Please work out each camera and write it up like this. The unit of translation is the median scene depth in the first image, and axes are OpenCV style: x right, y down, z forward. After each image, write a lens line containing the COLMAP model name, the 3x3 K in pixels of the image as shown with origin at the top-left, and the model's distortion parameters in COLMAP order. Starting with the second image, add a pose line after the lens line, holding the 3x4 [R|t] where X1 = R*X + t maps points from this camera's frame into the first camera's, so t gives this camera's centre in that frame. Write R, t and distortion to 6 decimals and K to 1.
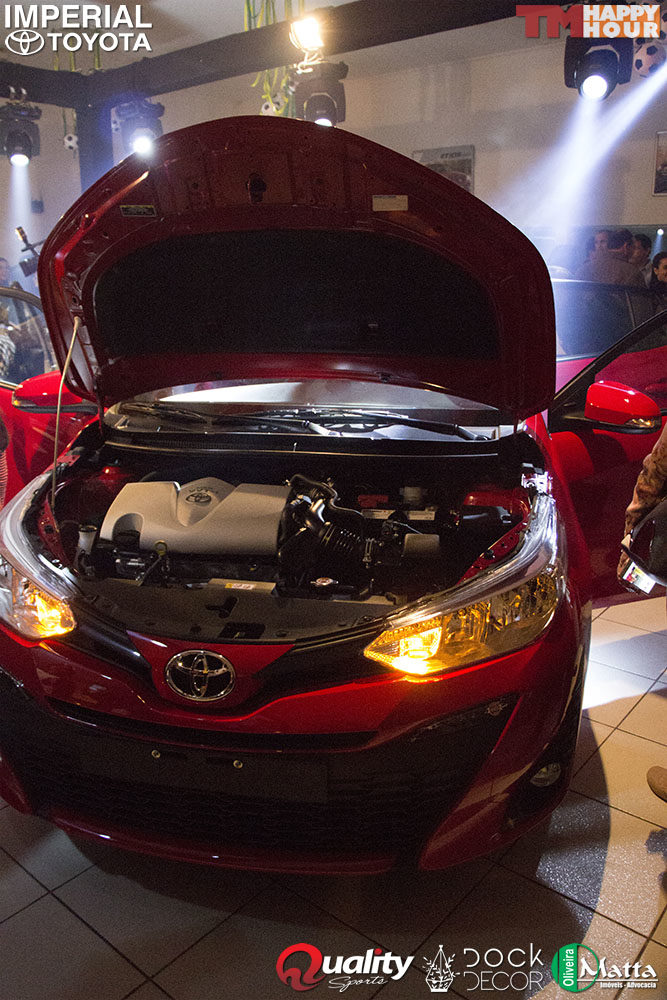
lens RADIAL K [[849.4, 0, 333.5], [0, 849.4, 500.0], [0, 0, 1]] dist [-0.205259, 0.190967]
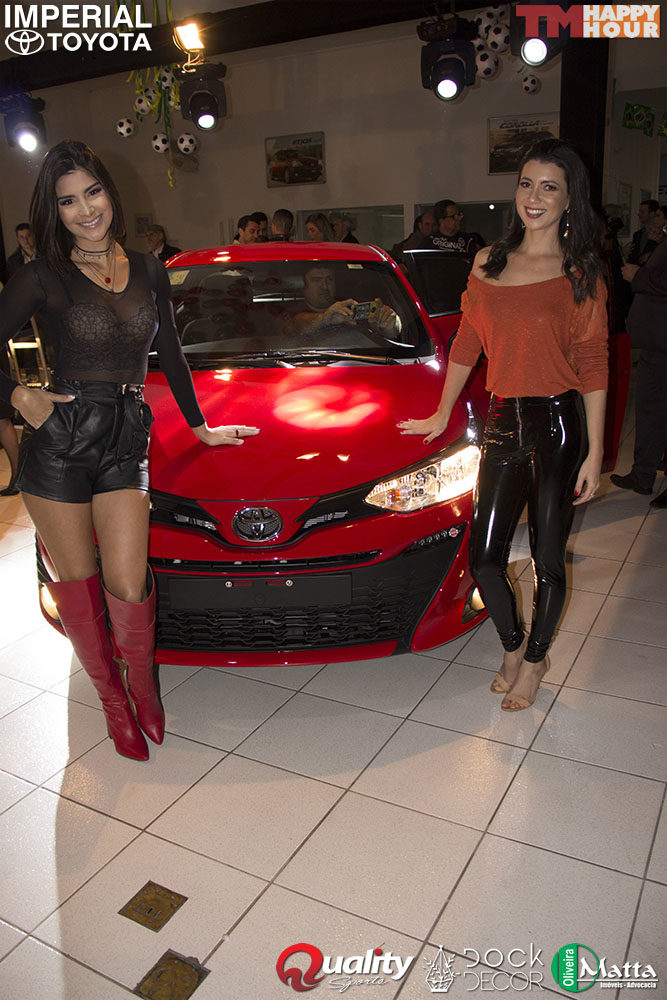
lens RADIAL K [[849.4, 0, 333.5], [0, 849.4, 500.0], [0, 0, 1]] dist [-0.205259, 0.190967]
pose [[0.981624, -0.076376, 0.174875, -0.186984], [0.072940, 0.996997, 0.026001, 0.093006], [-0.176336, -0.012768, 0.984247, -0.299872]]
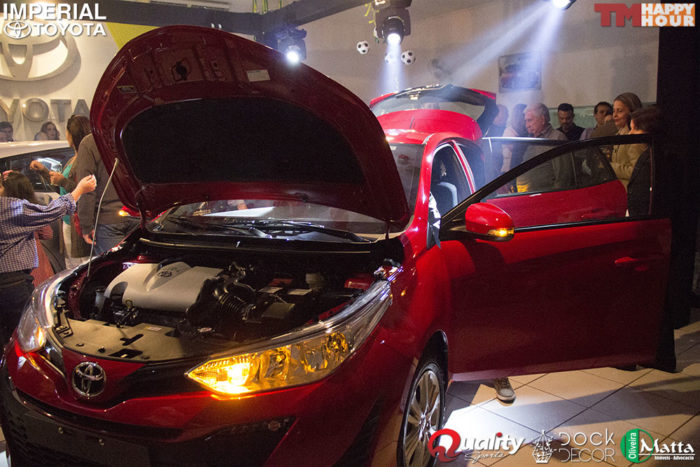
lens RADIAL K [[594.6, 0, 350.0], [0, 594.6, 233.5], [0, 0, 1]] dist [-0.205259, 0.190967]
pose [[0.975058, 0.020501, -0.221001, 0.353527], [-0.046290, 0.992612, -0.112152, 0.024659], [0.217069, 0.119585, 0.968804, 0.035358]]
